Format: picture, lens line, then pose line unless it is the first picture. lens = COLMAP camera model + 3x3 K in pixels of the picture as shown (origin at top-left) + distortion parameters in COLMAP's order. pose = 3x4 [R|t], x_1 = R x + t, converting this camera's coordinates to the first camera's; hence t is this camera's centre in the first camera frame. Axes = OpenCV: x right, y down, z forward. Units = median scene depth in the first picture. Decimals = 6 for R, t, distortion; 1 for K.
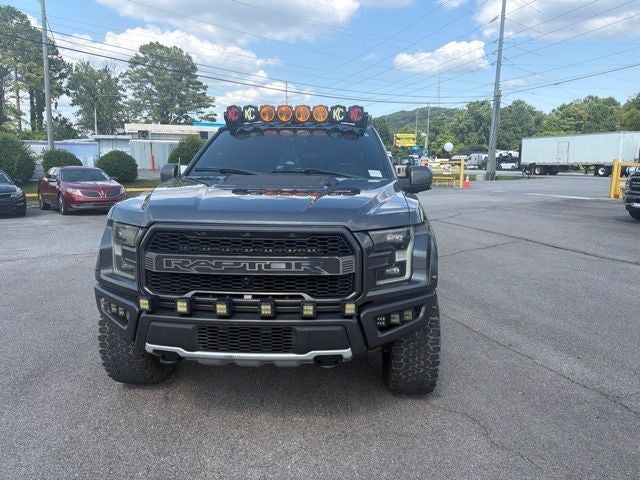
lens RADIAL K [[450.7, 0, 323.4], [0, 450.7, 238.3], [0, 0, 1]] dist [0.056553, -0.069452]
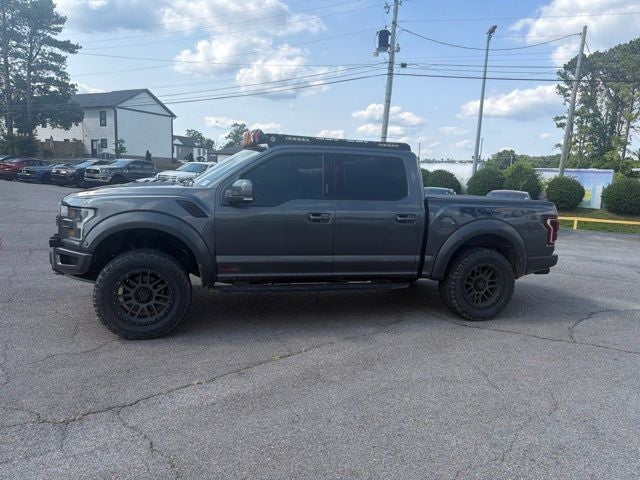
lens RADIAL K [[455.0, 0, 318.4], [0, 455.0, 241.2], [0, 0, 1]] dist [0.063127, -0.081488]
pose [[0.345197, 0.144272, -0.927375, 0.373982], [-0.198967, 0.976904, 0.077915, -0.038257], [0.917197, 0.157621, 0.365930, 0.220552]]
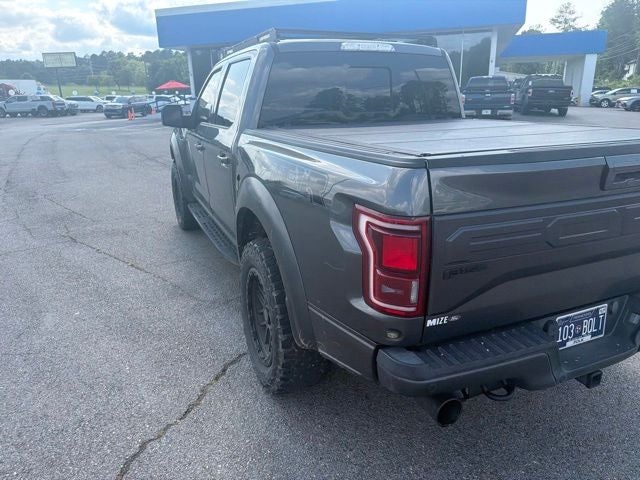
lens RADIAL K [[461.4, 0, 320.4], [0, 461.4, 232.0], [0, 0, 1]] dist [0.004833, -0.007476]
pose [[-0.890487, 0.133716, -0.434916, 0.125335], [-0.066954, 0.906930, 0.415927, -0.108317], [0.450055, 0.399497, -0.798657, 0.638365]]
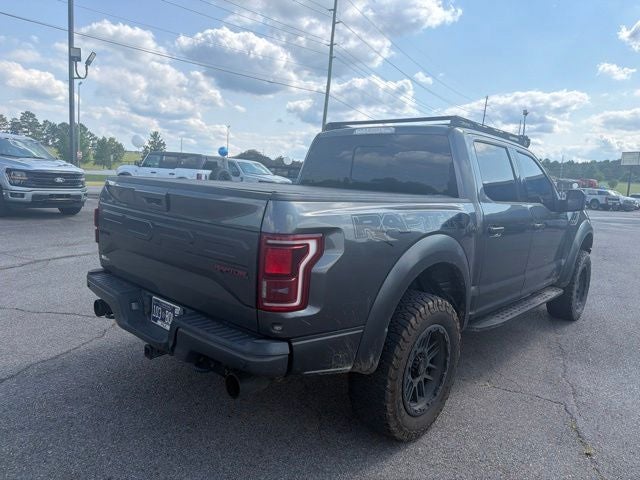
lens RADIAL K [[453.8, 0, 323.1], [0, 453.8, 229.5], [0, 0, 1]] dist [0.040908, -0.056740]
pose [[-0.777245, -0.127247, 0.616196, -0.162317], [0.033986, 0.969416, 0.243057, -0.107209], [-0.628279, 0.209857, -0.749150, 0.666499]]
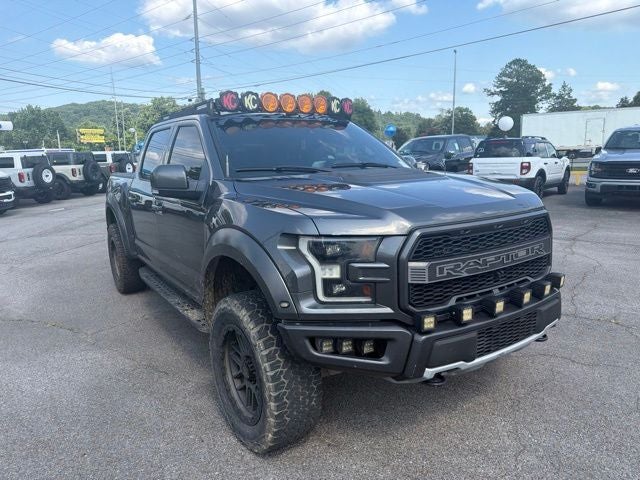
lens RADIAL K [[453.8, 0, 323.1], [0, 453.8, 229.5], [0, 0, 1]] dist [0.040908, -0.056740]
pose [[0.793037, -0.126650, 0.595863, -0.174947], [0.133362, 0.990517, 0.033041, -0.014060], [-0.594397, 0.053262, 0.802406, 0.072426]]
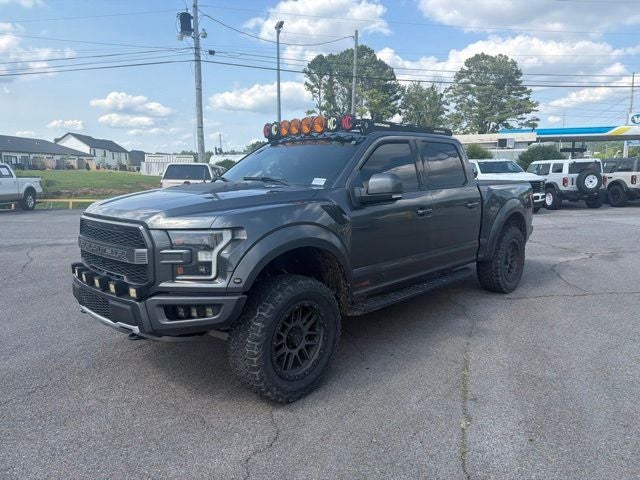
lens RADIAL K [[450.7, 0, 323.4], [0, 450.7, 238.3], [0, 0, 1]] dist [0.056553, -0.069452]
pose [[0.773155, 0.081759, -0.628926, 0.197579], [-0.094016, 0.995475, 0.013833, -0.008437], [0.627211, 0.048434, 0.777342, 0.061089]]
